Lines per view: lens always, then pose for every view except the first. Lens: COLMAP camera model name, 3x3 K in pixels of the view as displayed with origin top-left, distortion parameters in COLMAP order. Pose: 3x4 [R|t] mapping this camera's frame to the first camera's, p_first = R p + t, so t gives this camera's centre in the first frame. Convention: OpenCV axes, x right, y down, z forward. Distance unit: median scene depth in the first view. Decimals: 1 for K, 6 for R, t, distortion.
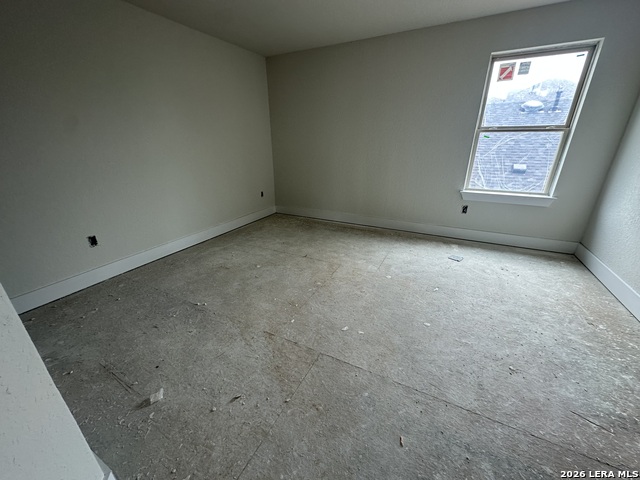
lens RADIAL K [[255.5, 0, 321.5], [0, 255.5, 236.5], [0, 0, 1]] dist [-0.002989, 0.000234]
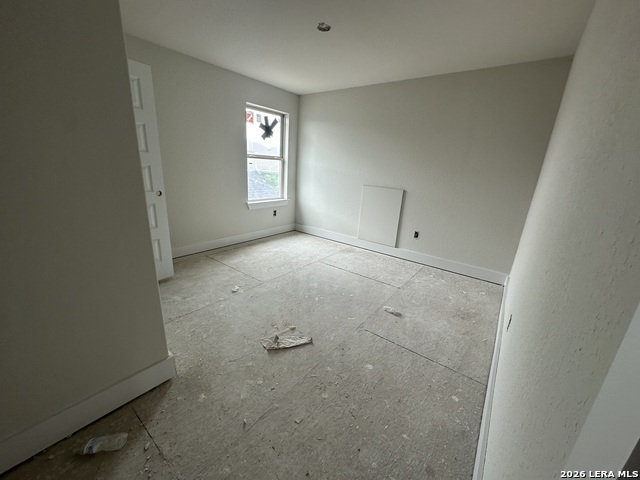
lens RADIAL K [[255.5, 0, 320.7], [0, 255.5, 242.0], [0, 0, 1]] dist [-0.002989, 0.000234]
pose [[0.230894, -0.260925, 0.937340, -0.668666], [0.306820, 0.933744, 0.184346, -0.129823], [-0.923336, 0.245030, 0.295653, 0.368063]]
